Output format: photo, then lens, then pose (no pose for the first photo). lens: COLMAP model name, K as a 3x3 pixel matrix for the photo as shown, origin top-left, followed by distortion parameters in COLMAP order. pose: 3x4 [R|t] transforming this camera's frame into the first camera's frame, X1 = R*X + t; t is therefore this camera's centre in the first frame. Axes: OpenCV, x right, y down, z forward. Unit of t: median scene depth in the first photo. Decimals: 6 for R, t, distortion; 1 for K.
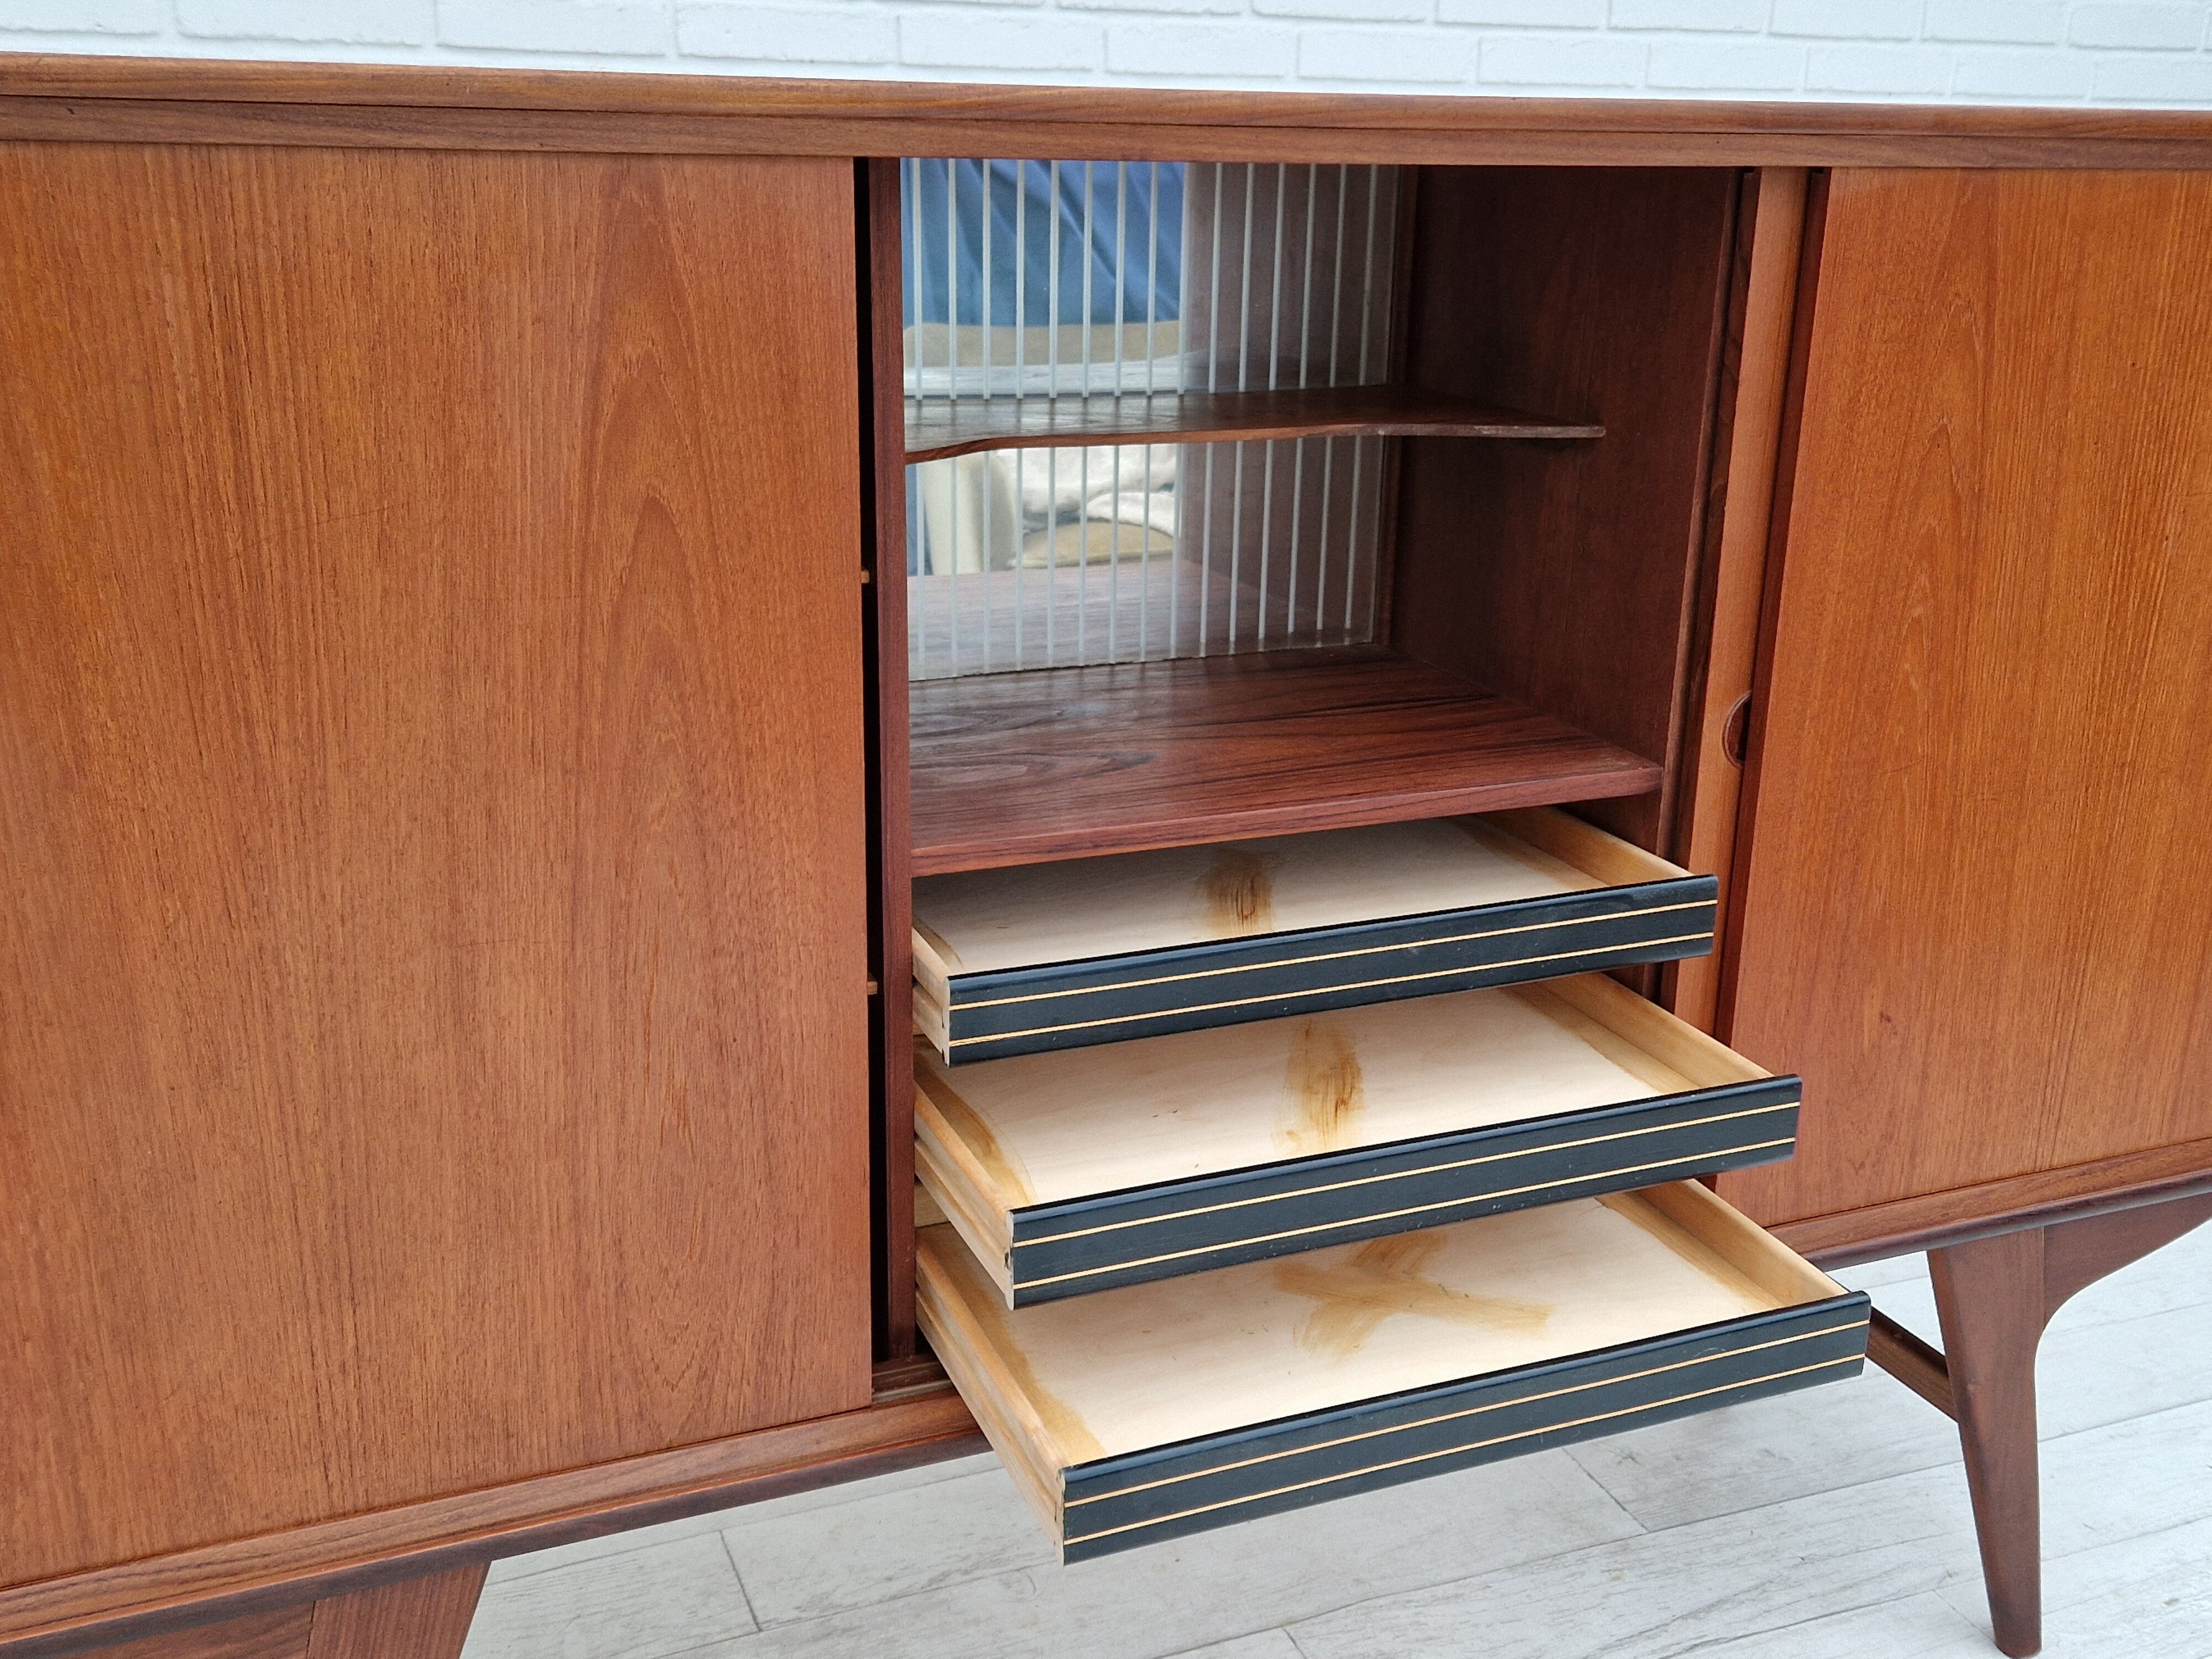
lens RADIAL K [[2224.3, 0, 1163.6], [0, 2224.3, 819.7], [0, 0, 1]] dist [0.045266, 0.000000]
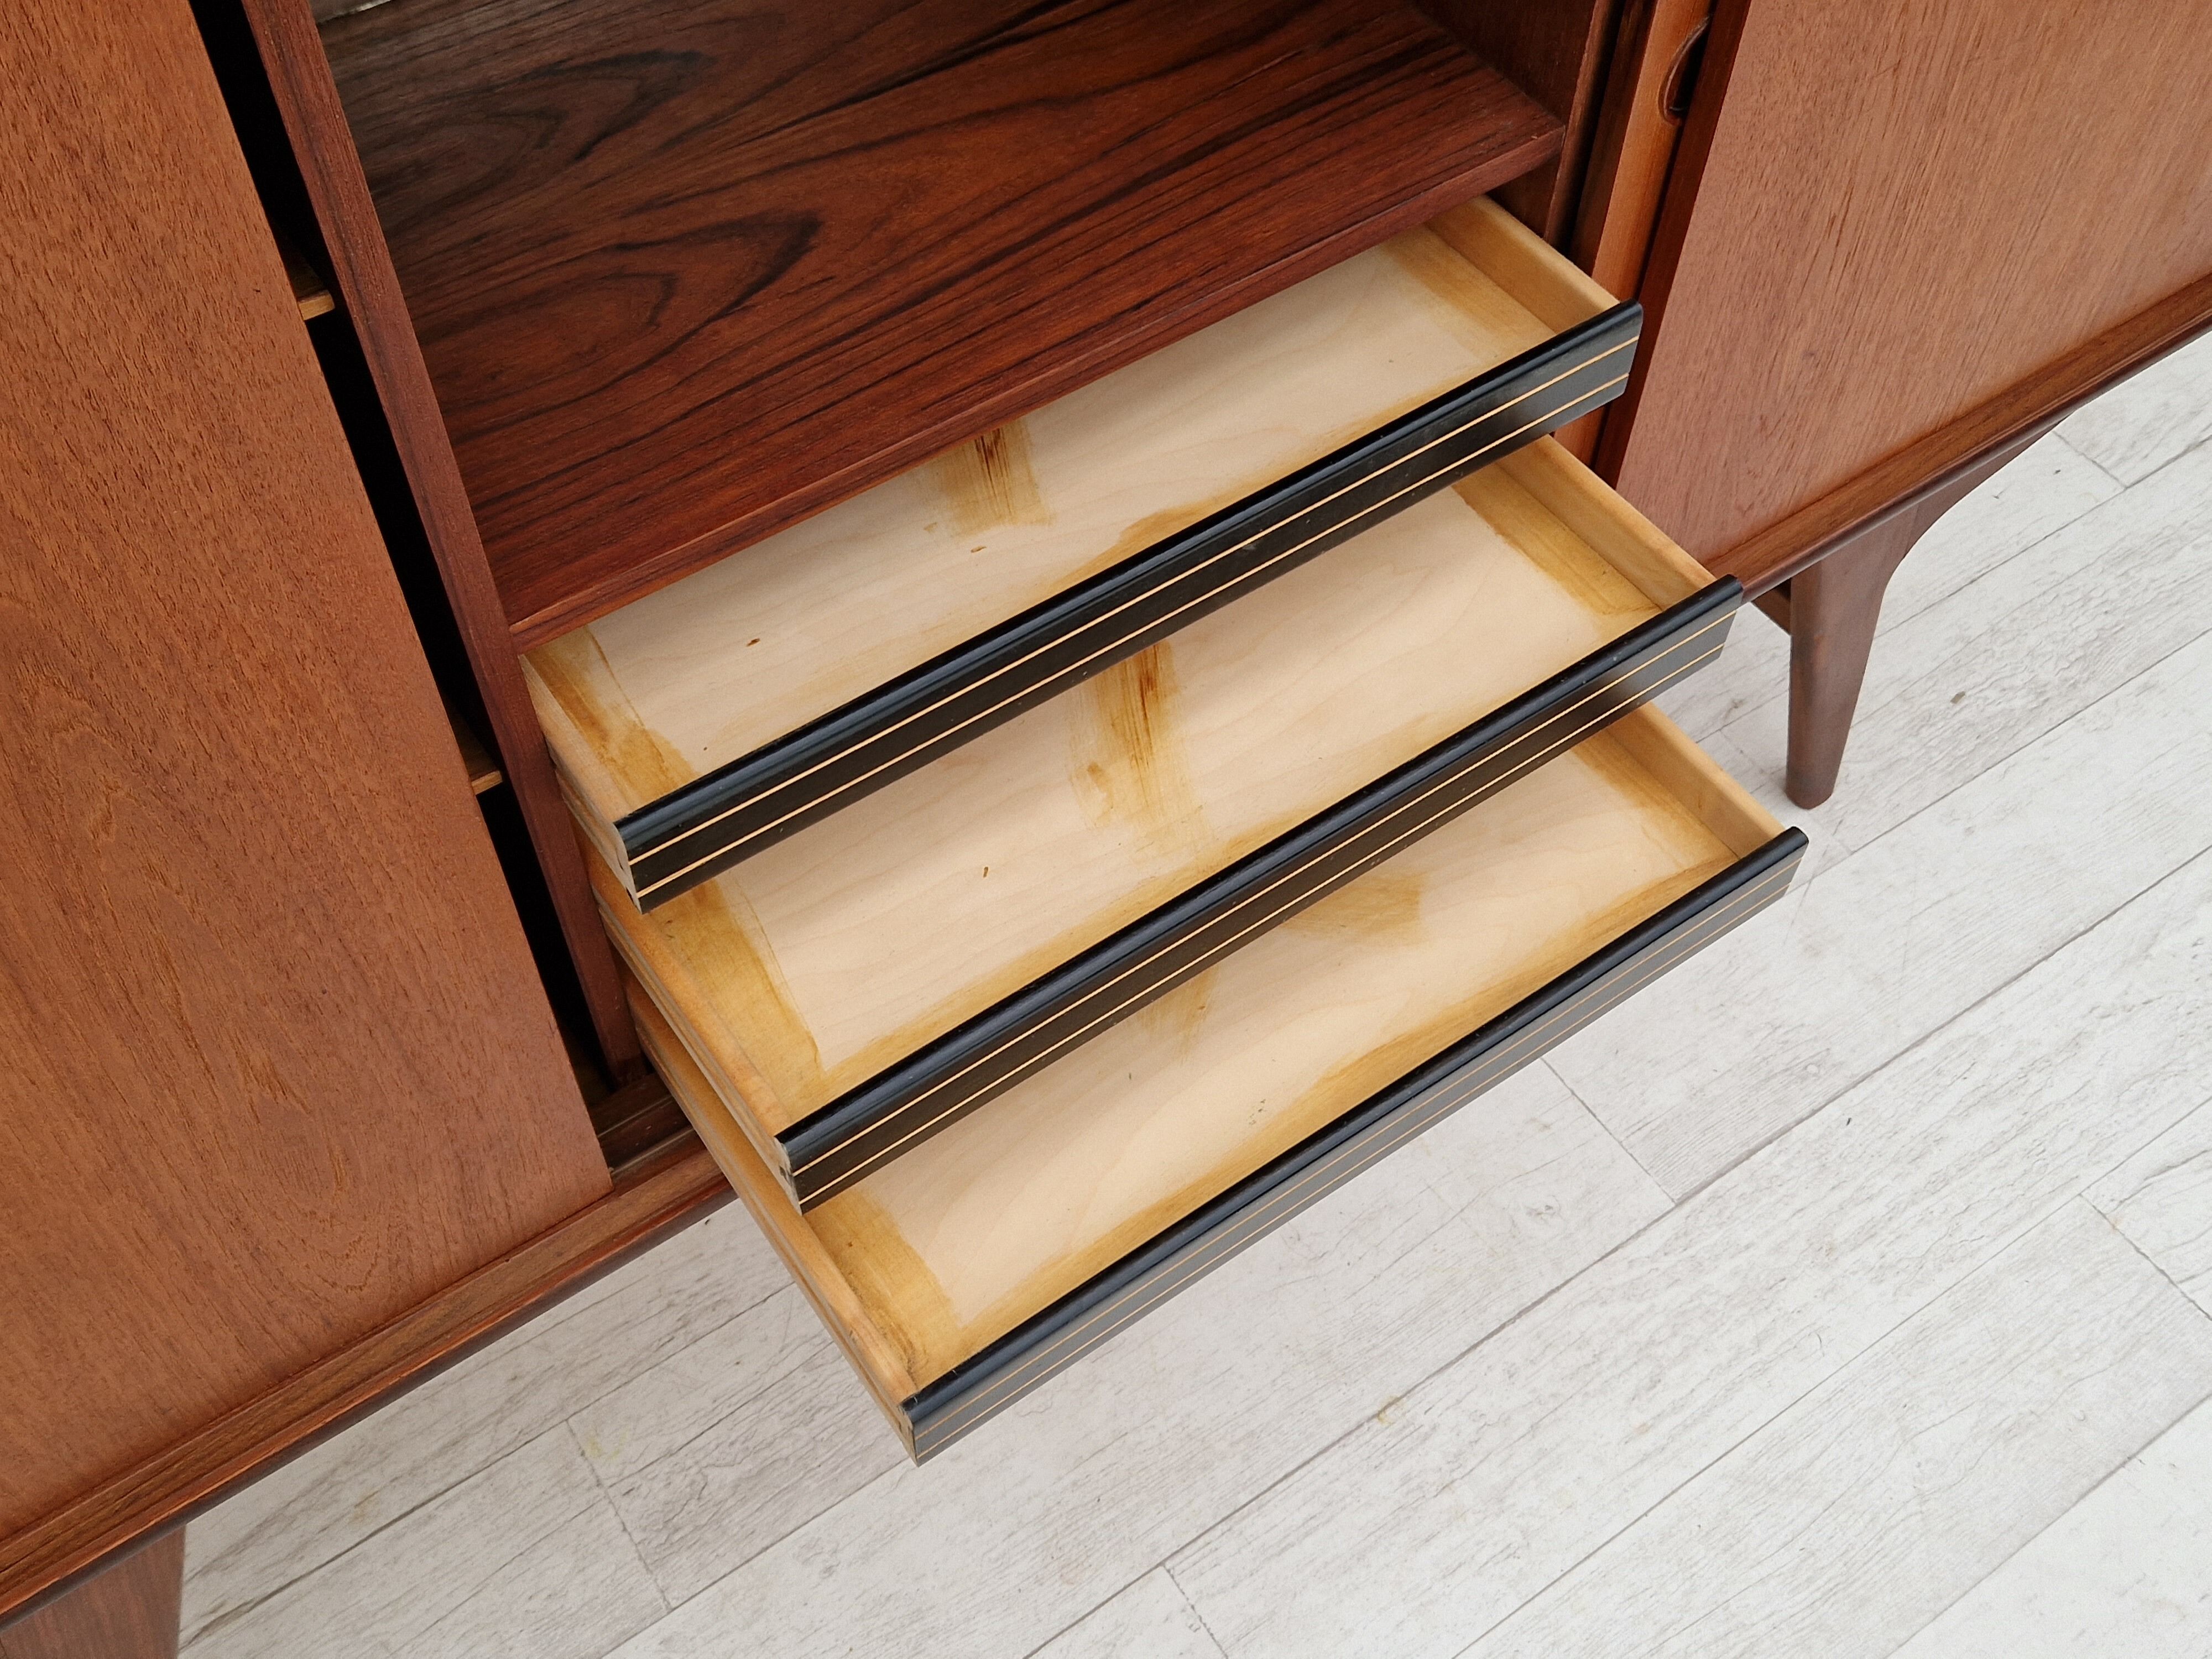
lens RADIAL K [[2286.4, 0, 1162.9], [0, 2286.4, 854.0], [0, 0, 1]] dist [0.044571, 0.000000]
pose [[0.977846, -0.167958, 0.124929, -0.019632], [0.056671, 0.786946, 0.614414, -0.287420], [-0.201508, -0.593723, 0.779030, 0.354464]]
